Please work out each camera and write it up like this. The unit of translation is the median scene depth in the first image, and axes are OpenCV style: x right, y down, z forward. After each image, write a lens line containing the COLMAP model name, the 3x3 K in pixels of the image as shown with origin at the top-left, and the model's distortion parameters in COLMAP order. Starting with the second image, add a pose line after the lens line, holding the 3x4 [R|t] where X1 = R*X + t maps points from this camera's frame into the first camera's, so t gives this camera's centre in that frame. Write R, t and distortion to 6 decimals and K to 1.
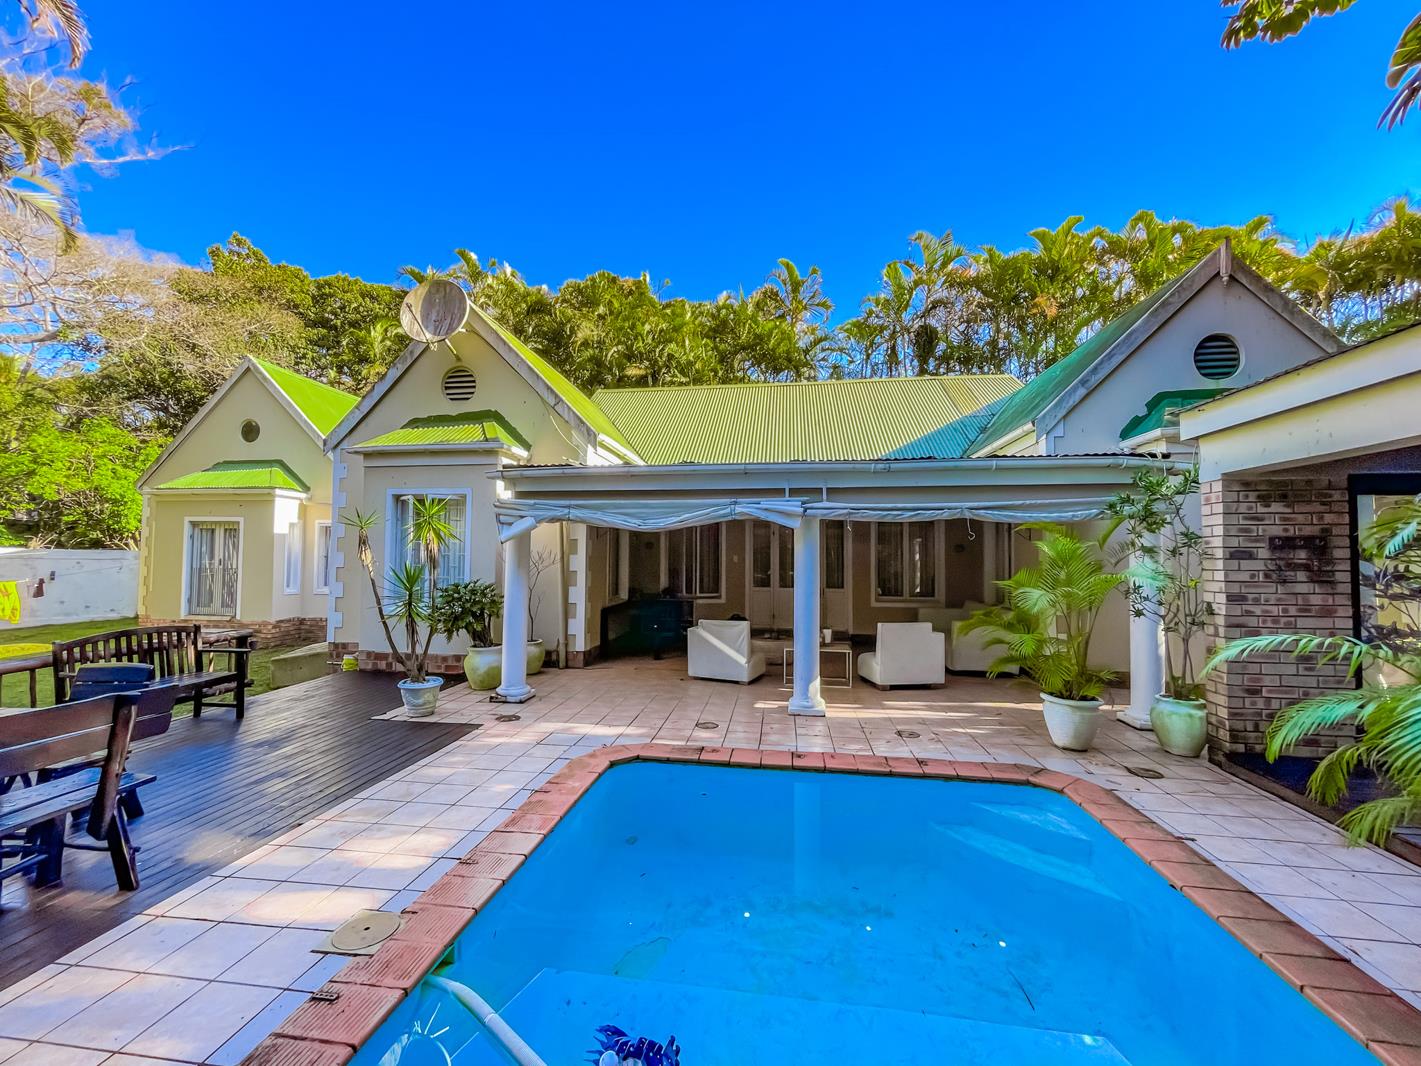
lens RADIAL K [[581.2, 0, 710.5], [0, 581.2, 538.0], [0, 0, 1]] dist [0.000617, -0.000668]
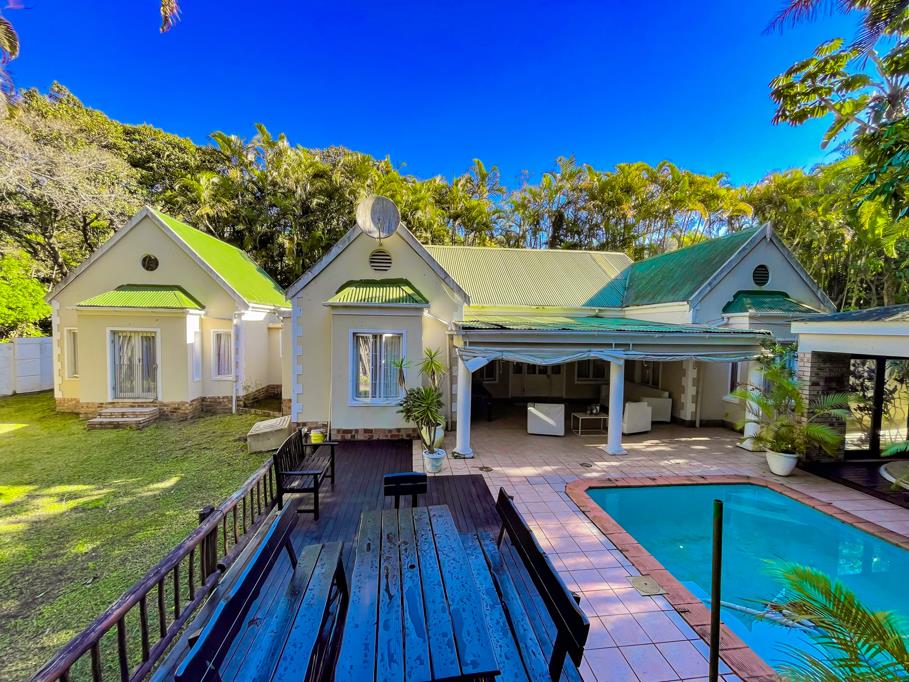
lens RADIAL K [[371.8, 0, 449.6], [0, 371.8, 341.9], [0, 0, 1]] dist [0.000617, -0.000668]
pose [[0.967234, -0.001248, 0.253882, -0.515516], [-0.019709, 0.996601, 0.079986, -0.127990], [-0.253119, -0.082369, 0.963922, -0.057828]]
